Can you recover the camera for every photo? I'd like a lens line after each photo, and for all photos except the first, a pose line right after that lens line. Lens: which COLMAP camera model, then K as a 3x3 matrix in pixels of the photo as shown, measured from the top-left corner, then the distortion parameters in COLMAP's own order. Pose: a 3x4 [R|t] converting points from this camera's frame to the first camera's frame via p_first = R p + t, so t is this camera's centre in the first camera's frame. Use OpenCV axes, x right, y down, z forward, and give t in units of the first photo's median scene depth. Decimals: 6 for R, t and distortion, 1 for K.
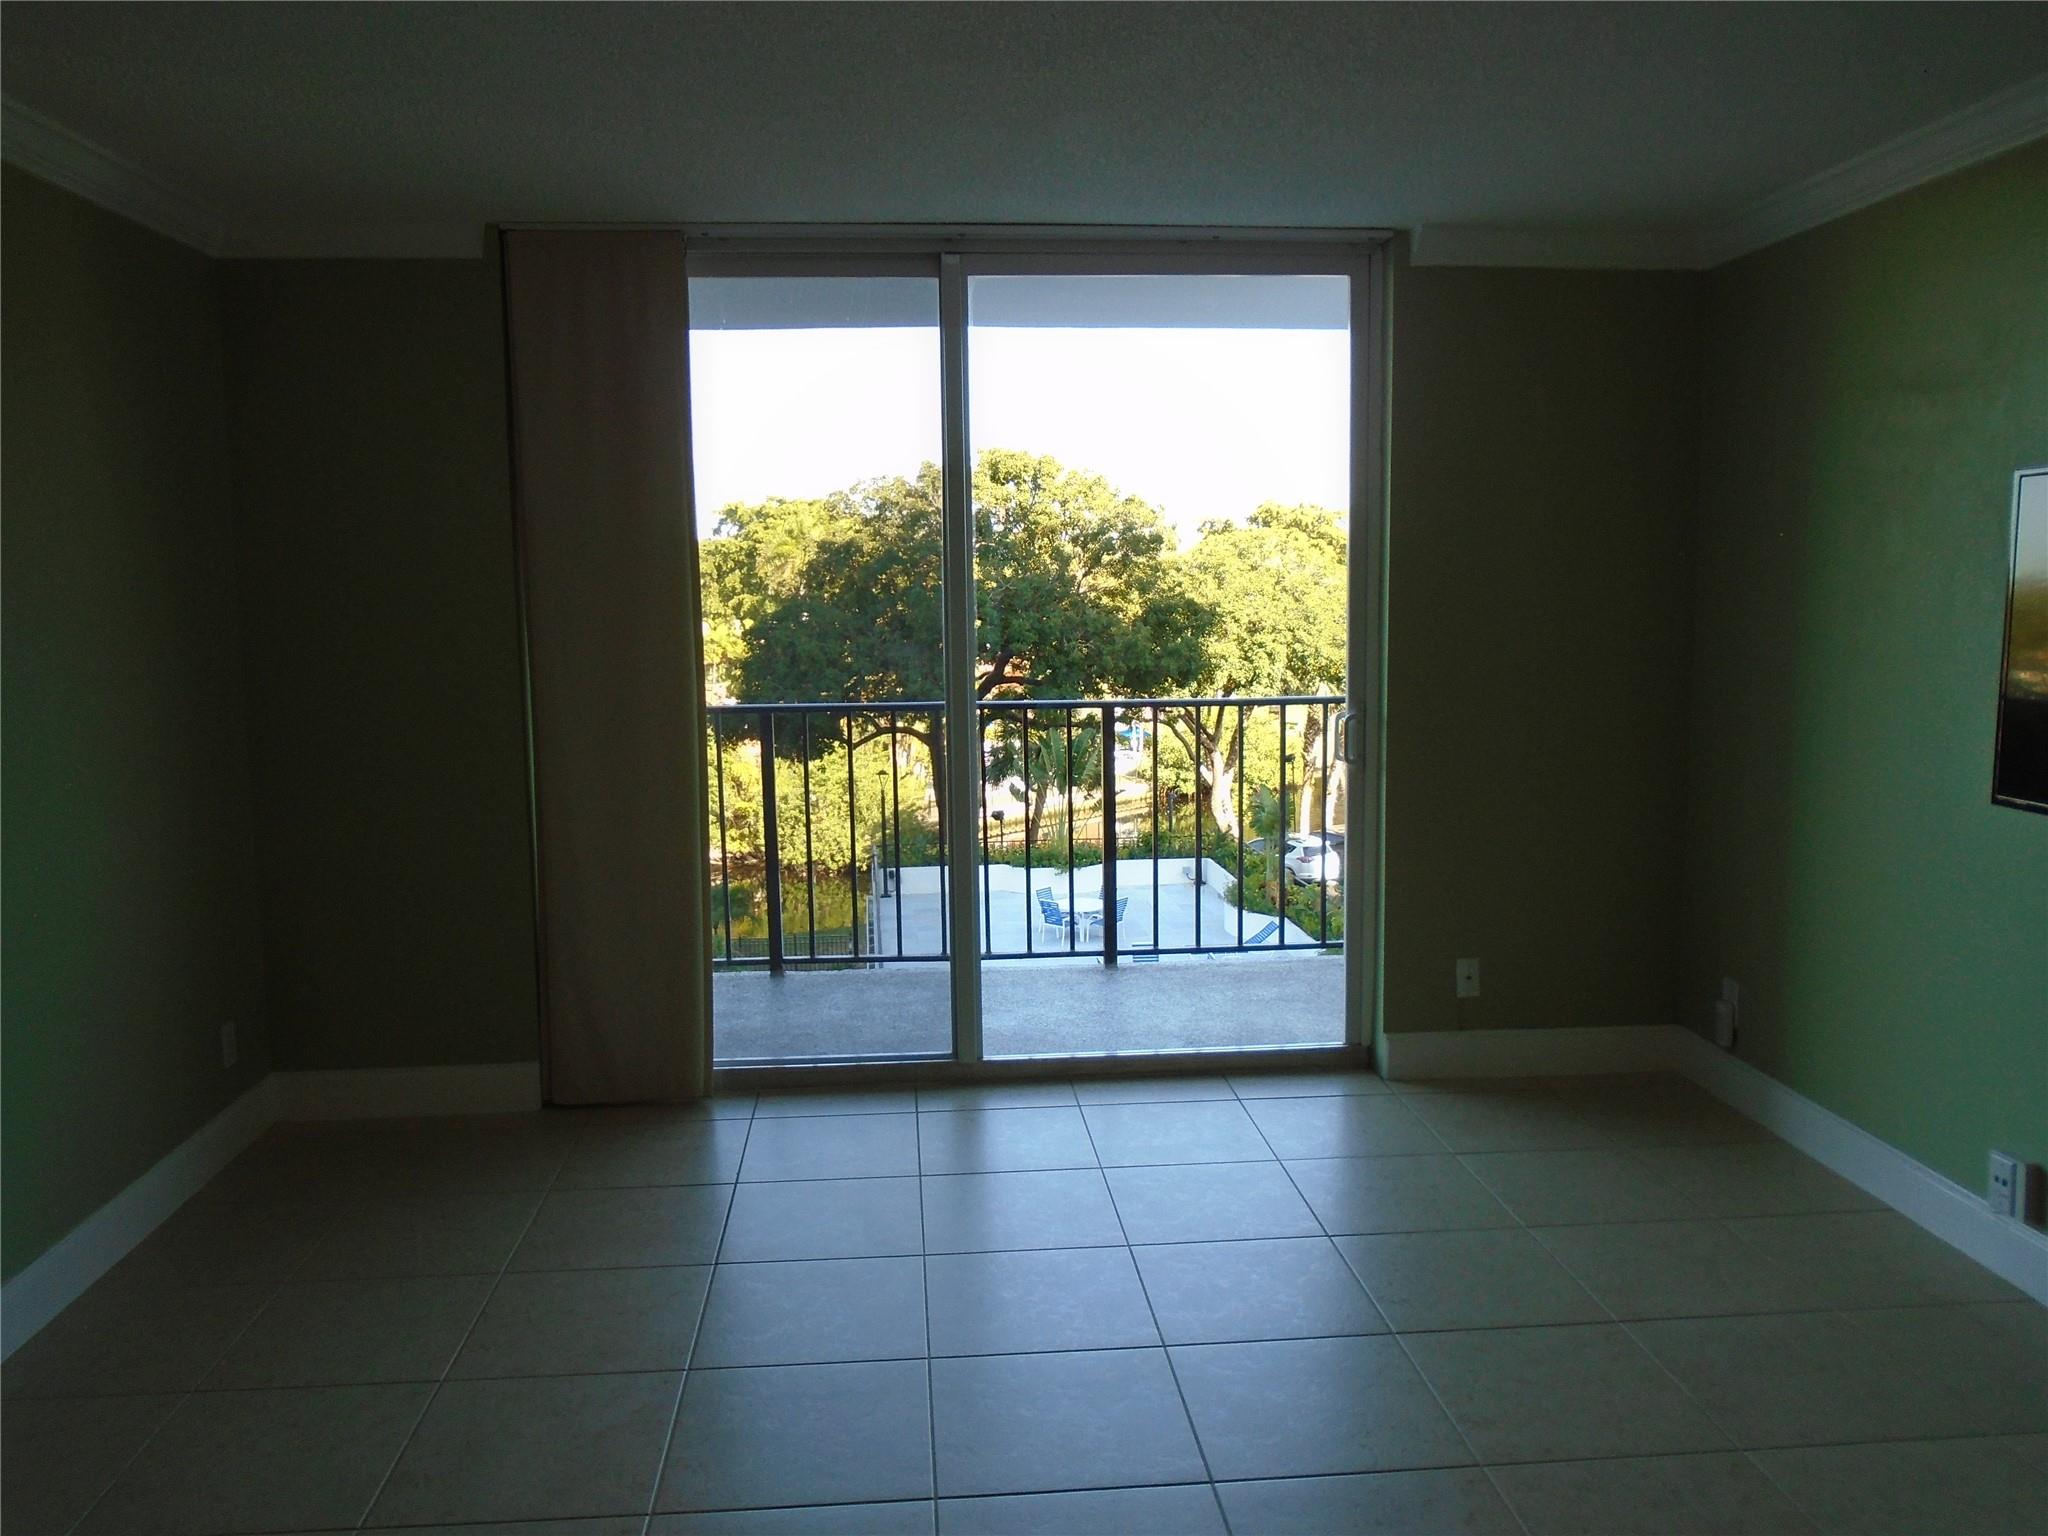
lens RADIAL K [[1556.4, 0, 997.8], [0, 1556.4, 766.7], [0, 0, 1]] dist [-0.010520, -0.002342]
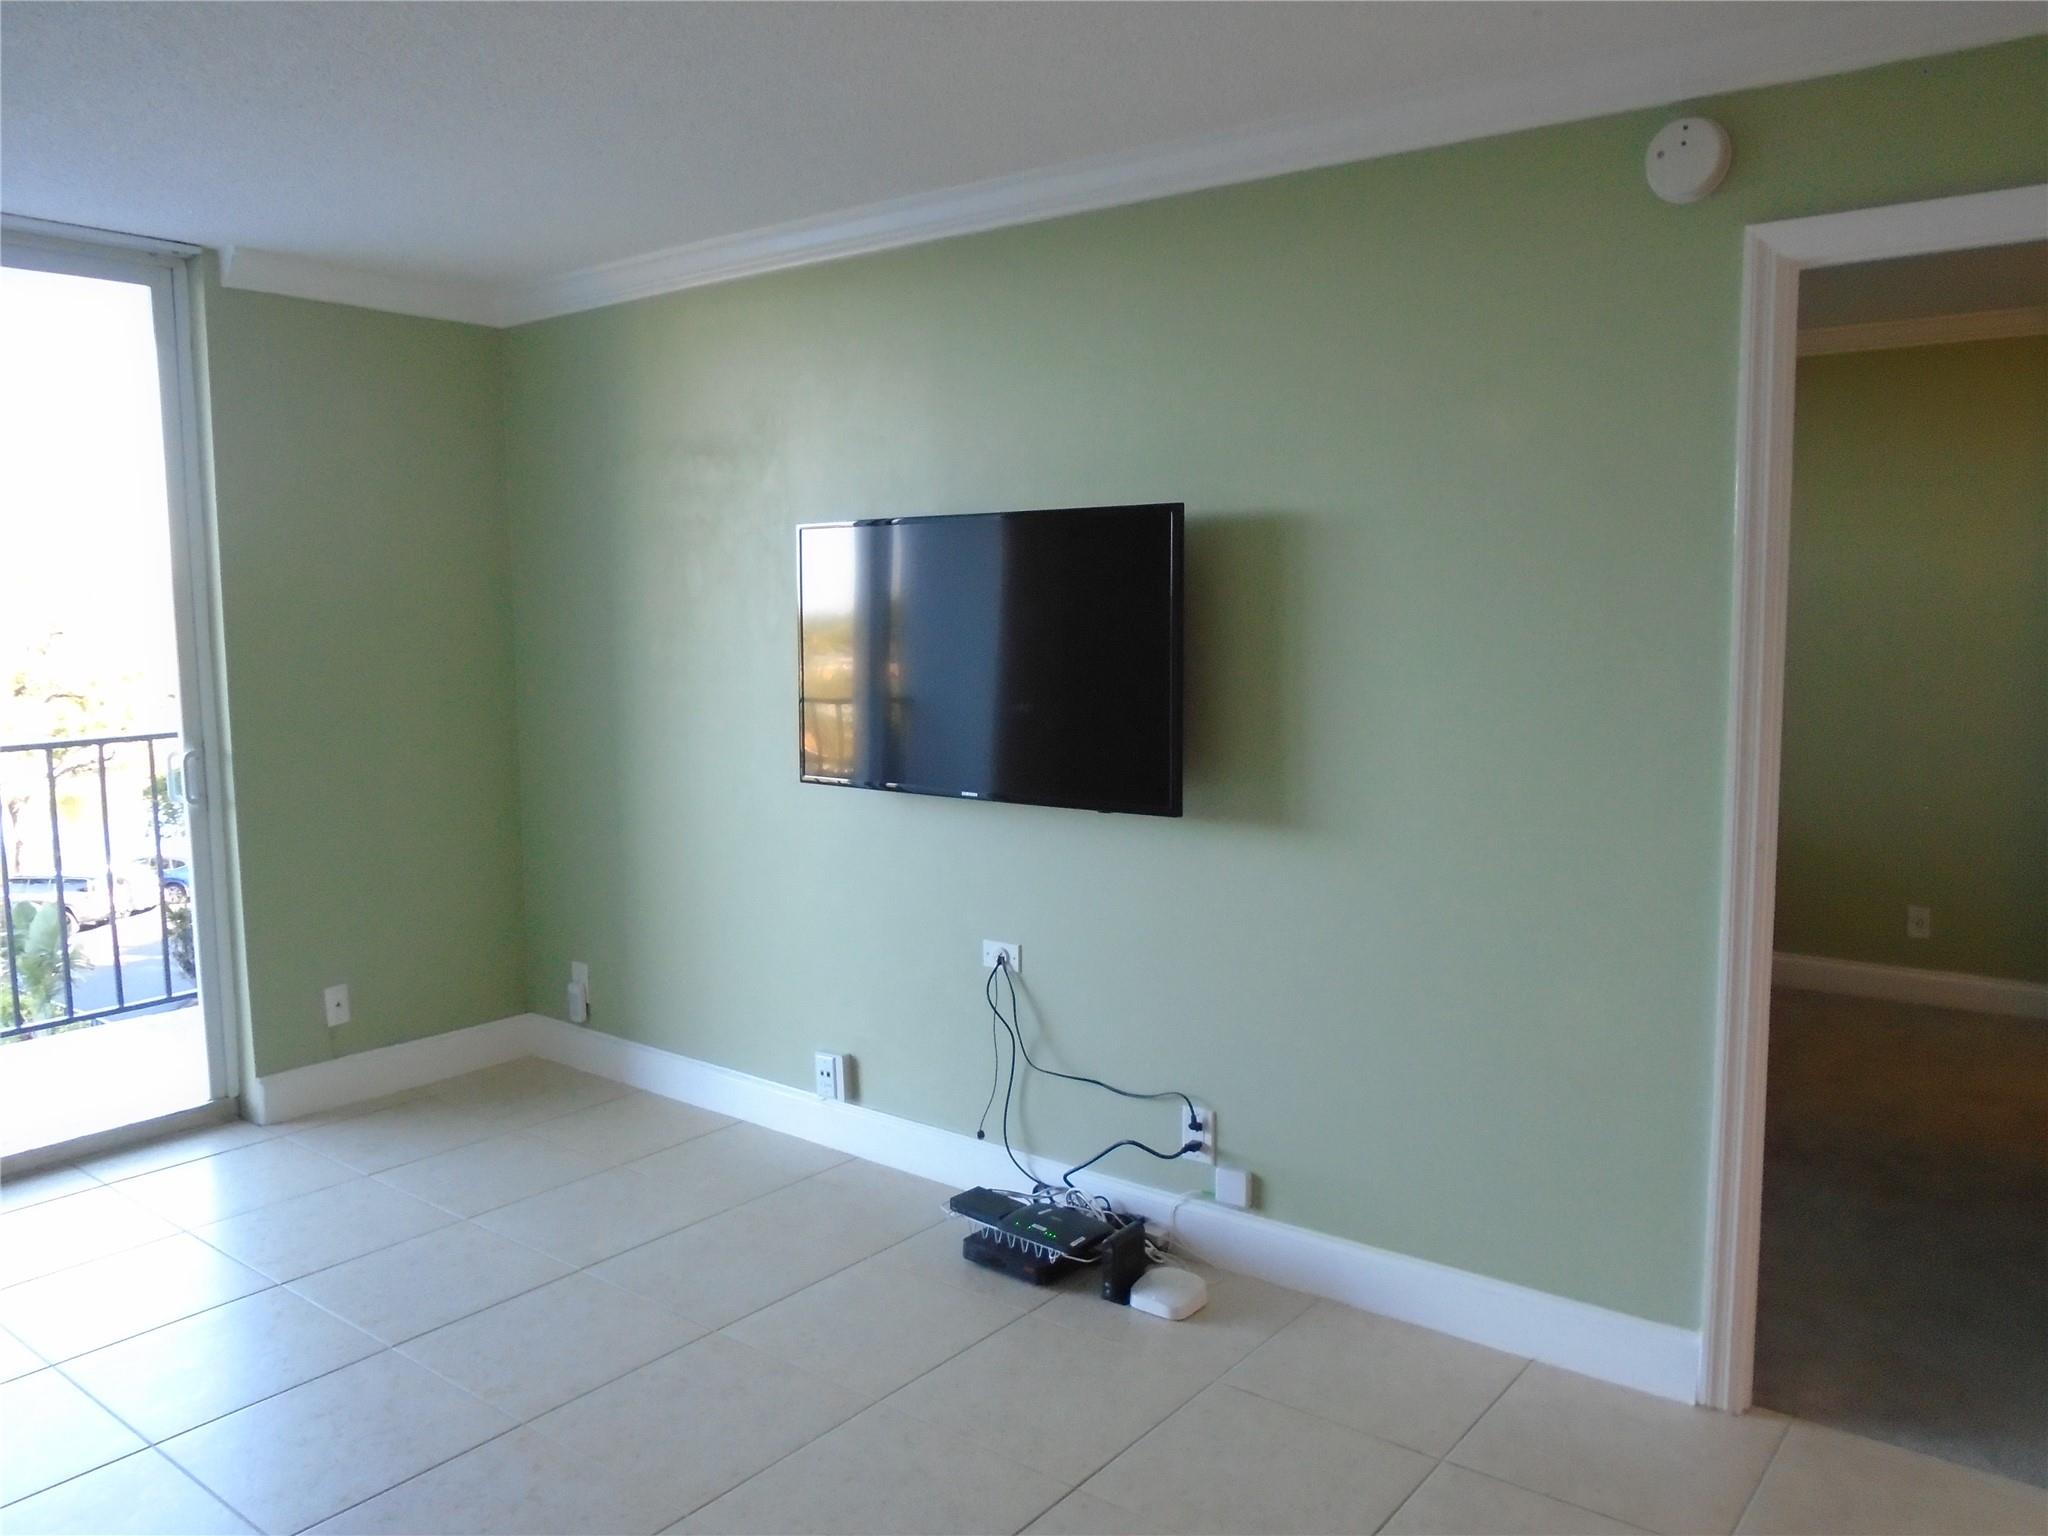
lens RADIAL K [[1550.3, 0, 1026.5], [0, 1550.3, 764.9], [0, 0, 1]] dist [-0.027354, 0.014162]
pose [[0.674924, -0.072519, 0.734315, -0.116153], [0.085800, 0.996121, 0.019515, 0.000392], [-0.732882, 0.049833, 0.678528, -0.006917]]
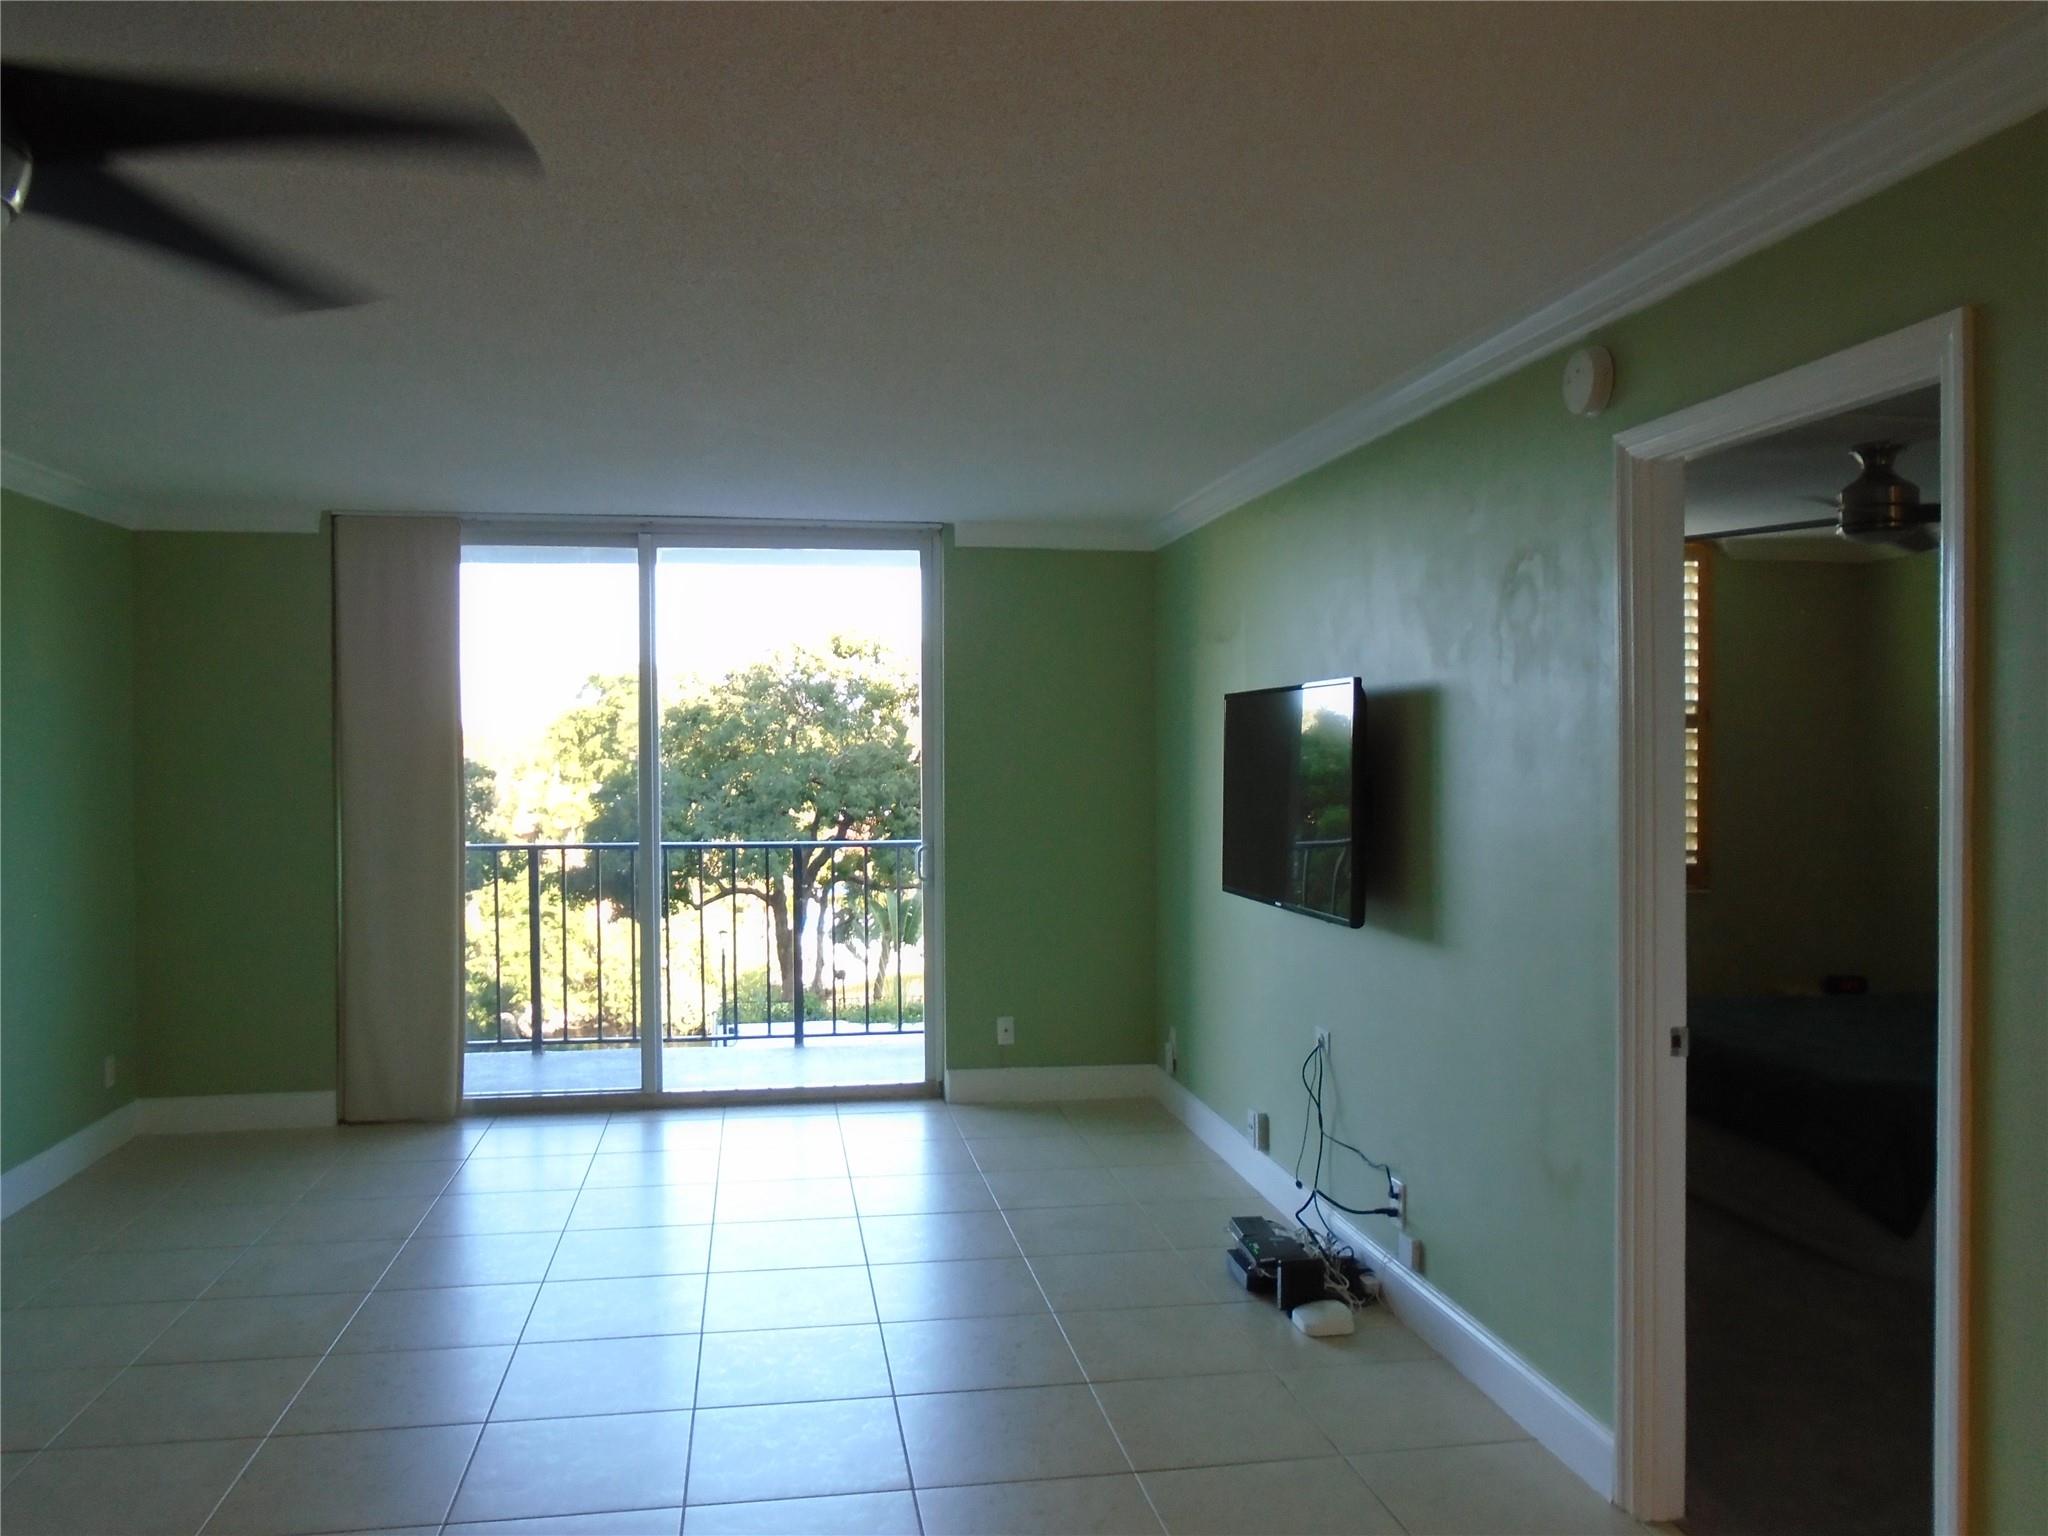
lens RADIAL K [[1546.1, 0, 973.3], [0, 1546.1, 765.8], [0, 0, 1]] dist [-0.001552, 0.005051]
pose [[0.997392, 0.007829, 0.071750, 0.168165], [-0.000079, 0.994217, -0.107386, 0.046459], [-0.072176, 0.107101, 0.991625, -0.435895]]
